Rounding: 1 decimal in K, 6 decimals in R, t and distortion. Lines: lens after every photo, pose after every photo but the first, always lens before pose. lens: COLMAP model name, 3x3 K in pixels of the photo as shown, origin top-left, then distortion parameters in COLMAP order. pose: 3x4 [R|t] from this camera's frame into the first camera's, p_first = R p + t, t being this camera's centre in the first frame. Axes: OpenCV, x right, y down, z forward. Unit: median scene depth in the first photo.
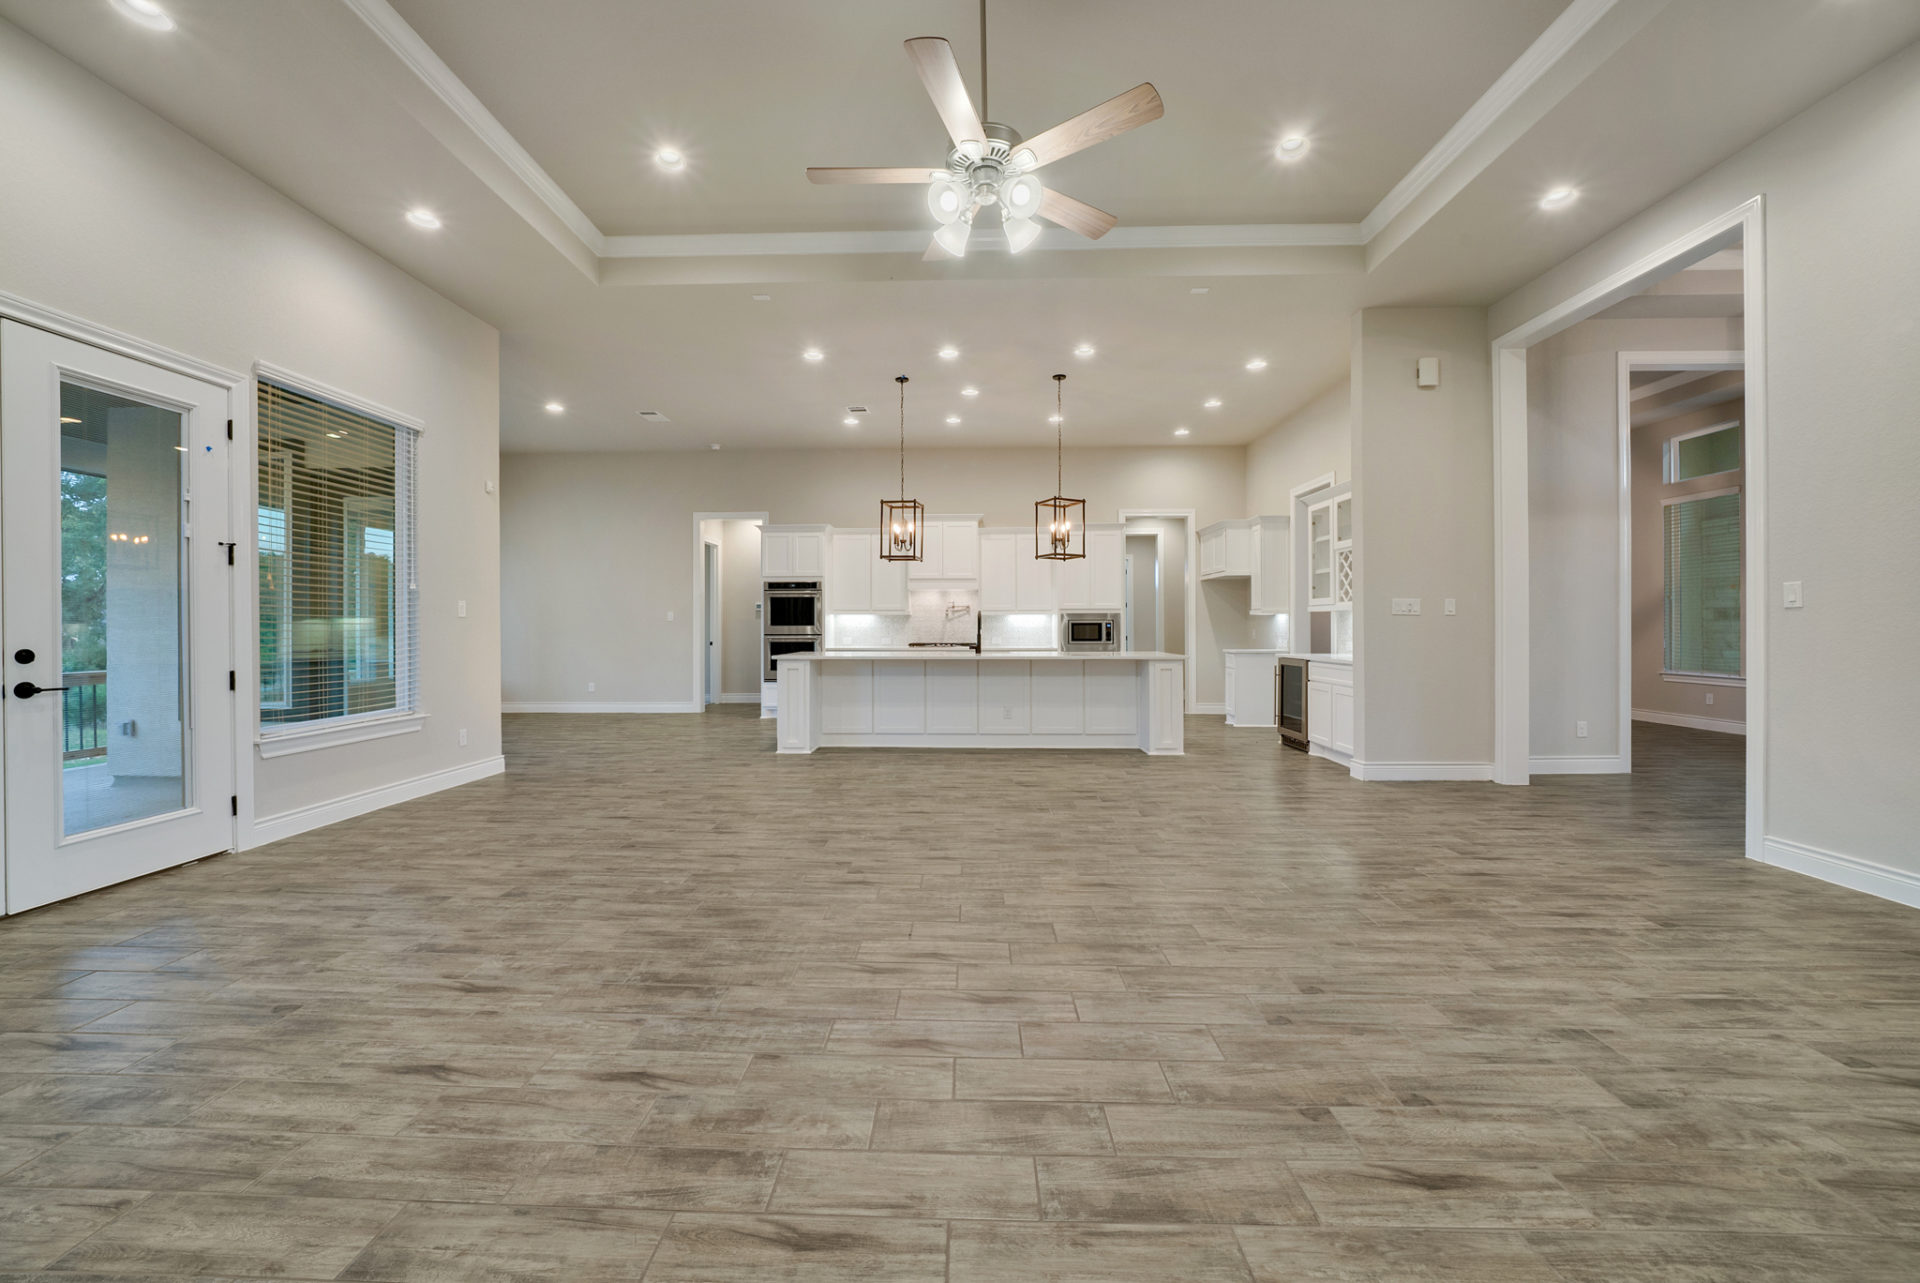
lens RADIAL K [[727.9, 0, 945.3], [0, 727.9, 632.6], [0, 0, 1]] dist [-0.014972, 0.000335]
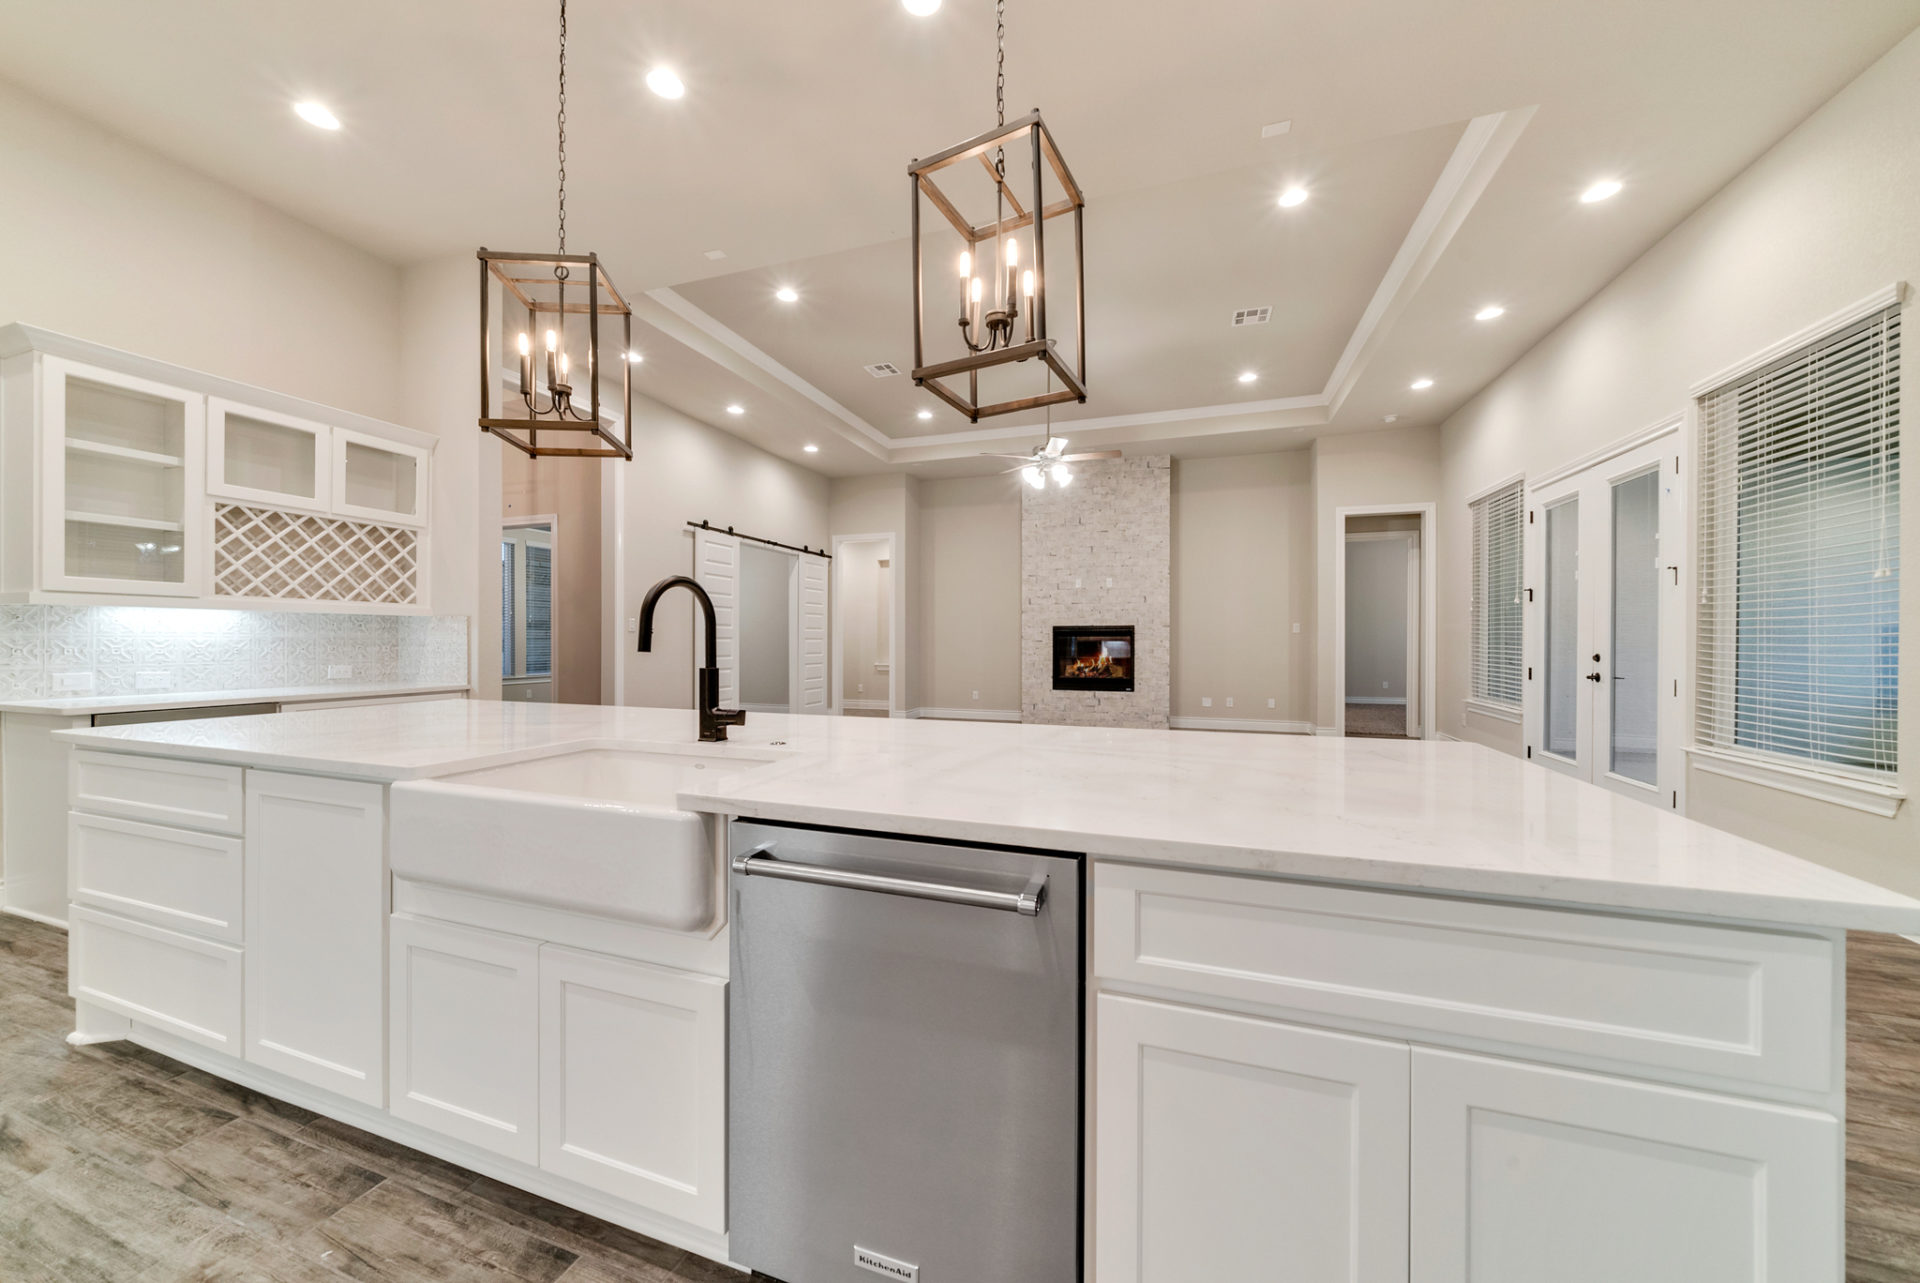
lens RADIAL K [[684.8, 0, 941.7], [0, 684.8, 640.7], [0, 0, 1]] dist [-0.000091, -0.000010]
pose [[-0.952856, -0.000066, 0.303423, -0.124377], [0.002272, 0.999970, 0.007353, -0.010390], [-0.303414, 0.007696, -0.952828, 1.340061]]
